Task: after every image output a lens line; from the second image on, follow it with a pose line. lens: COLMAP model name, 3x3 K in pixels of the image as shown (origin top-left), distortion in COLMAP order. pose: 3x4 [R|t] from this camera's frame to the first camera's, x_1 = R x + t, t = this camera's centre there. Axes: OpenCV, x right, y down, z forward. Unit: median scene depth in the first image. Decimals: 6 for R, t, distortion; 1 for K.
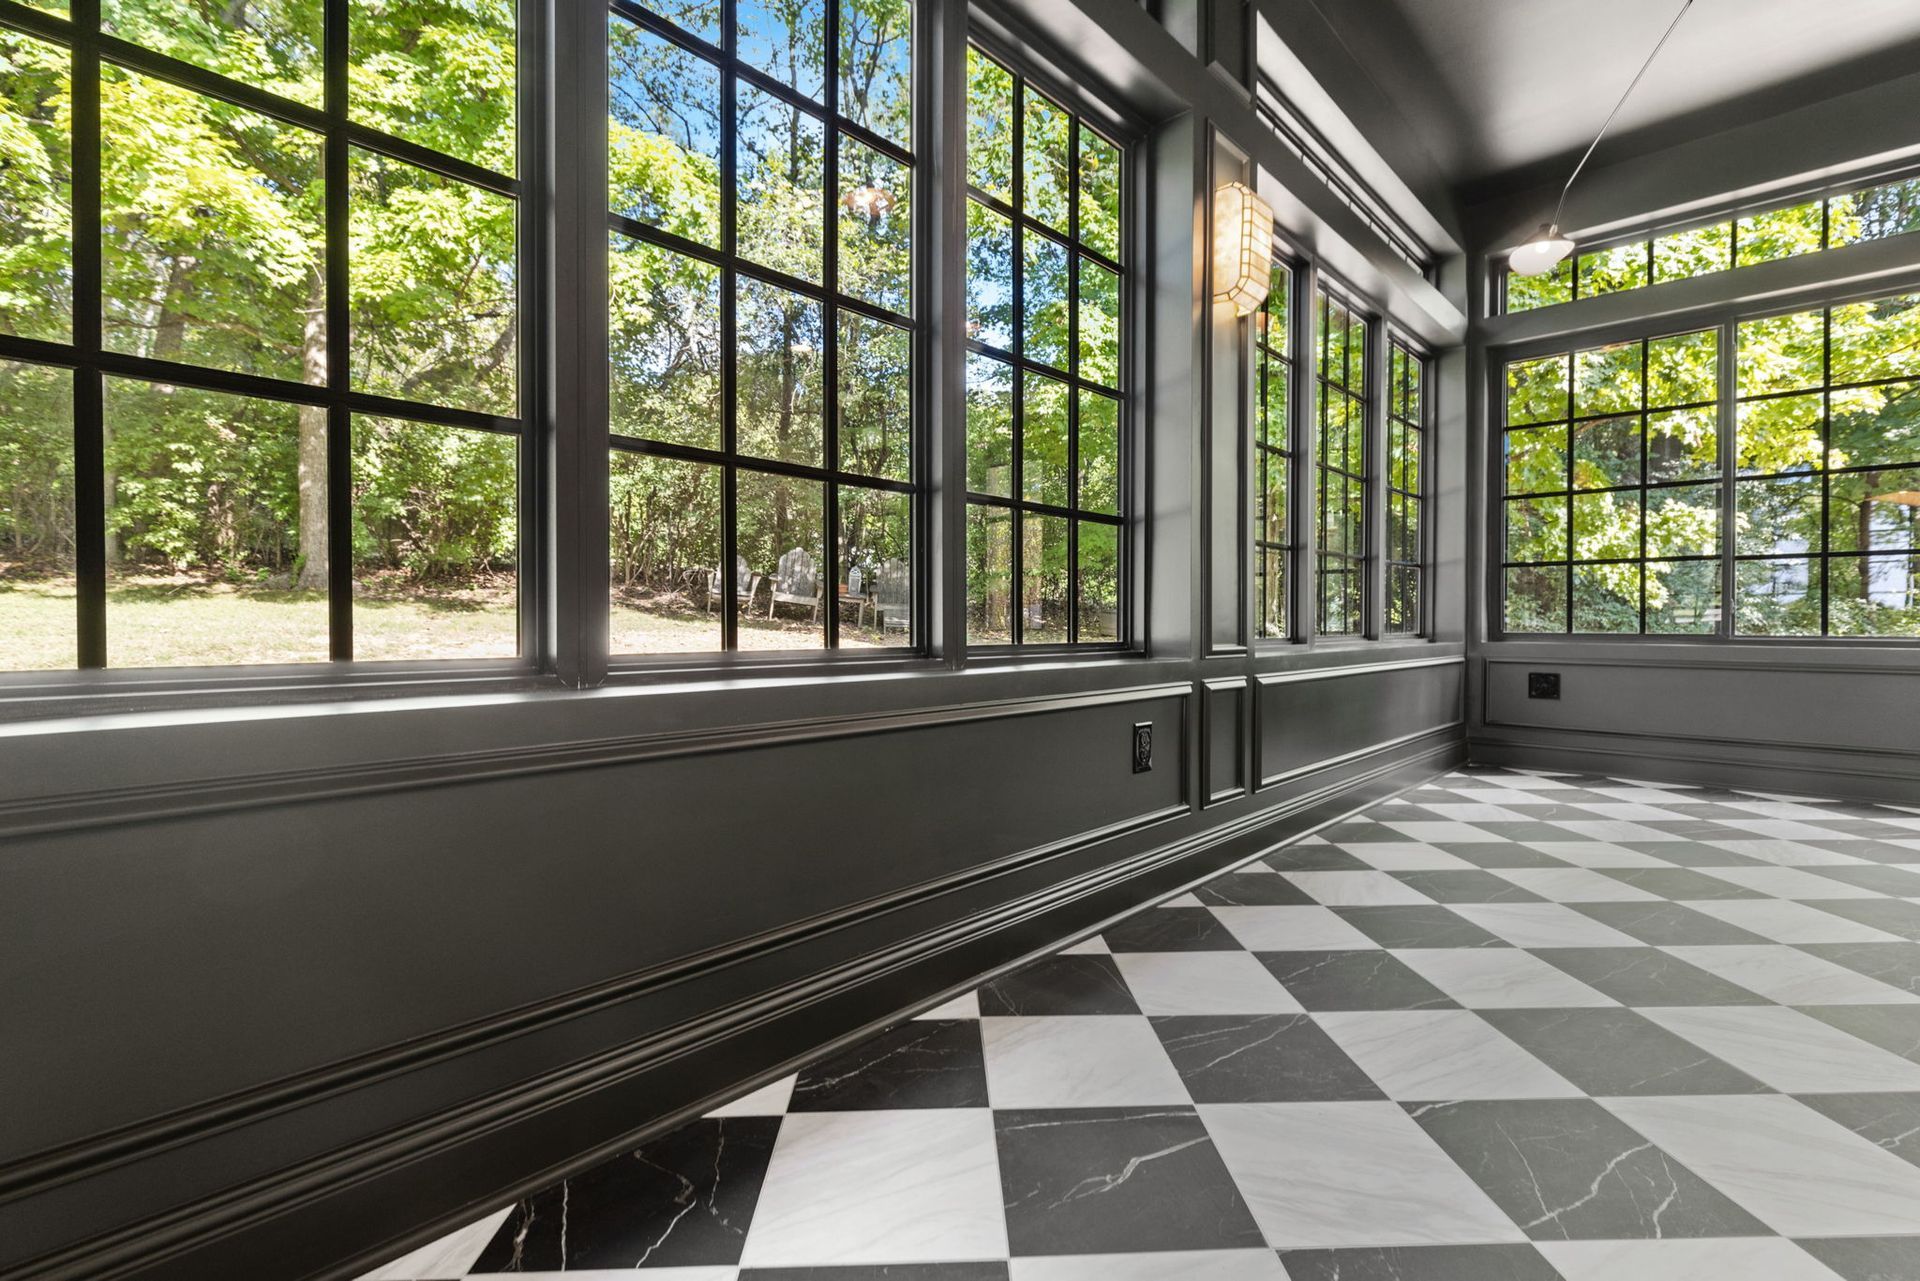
lens RADIAL K [[862.1, 0, 960.0], [0, 862.1, 640.5], [0, 0, 1]] dist [0.003534, 0.000240]
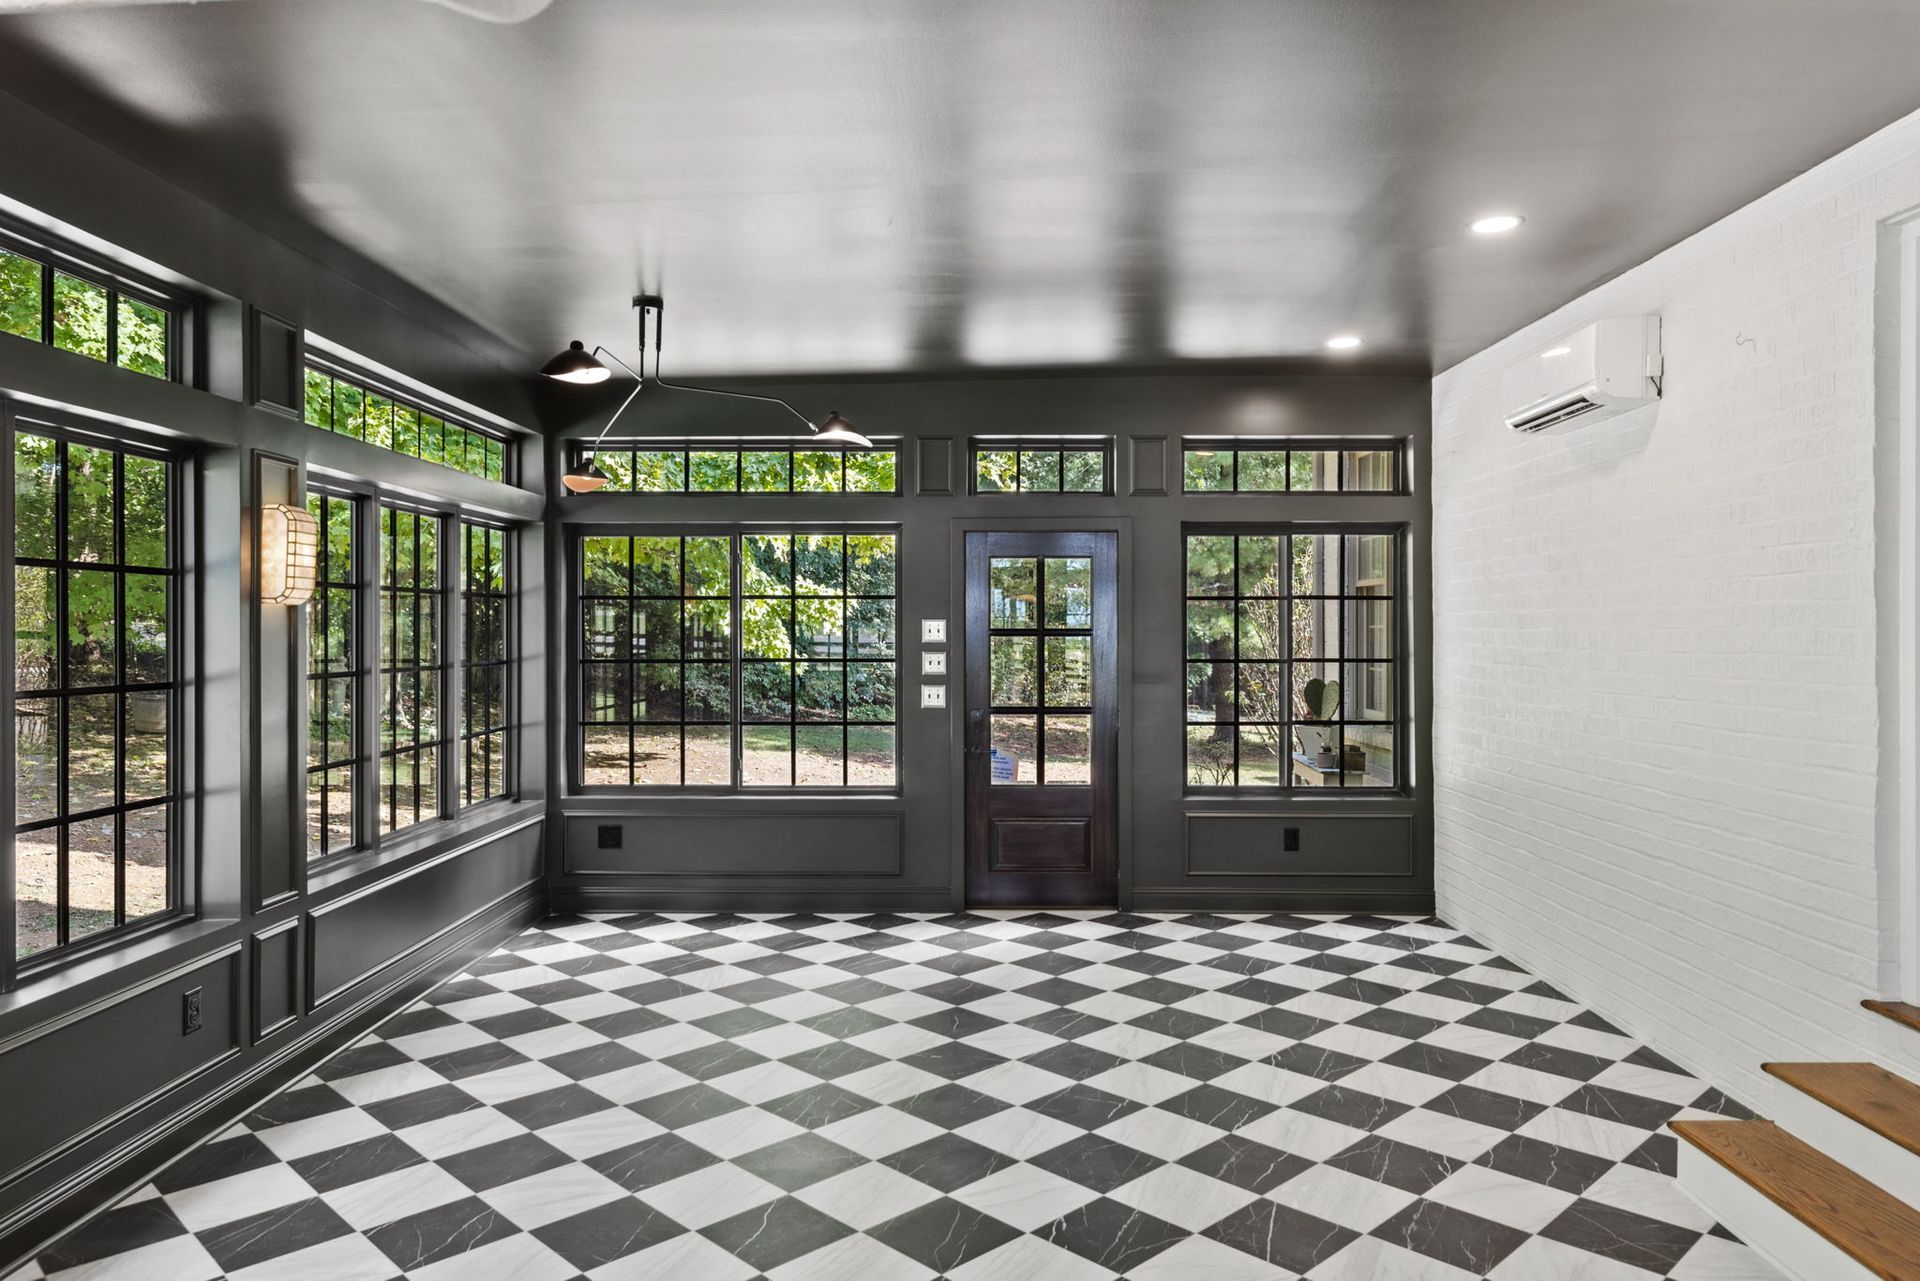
lens RADIAL K [[1254.1, 0, 965.1], [0, 1254.1, 650.1], [0, 0, 1]] dist [0.003246, 0.004304]
pose [[0.729481, -0.004928, 0.683983, -0.170310], [0.007827, 0.999969, -0.001143, -0.322068], [-0.683956, 0.006187, 0.729497, -0.874954]]
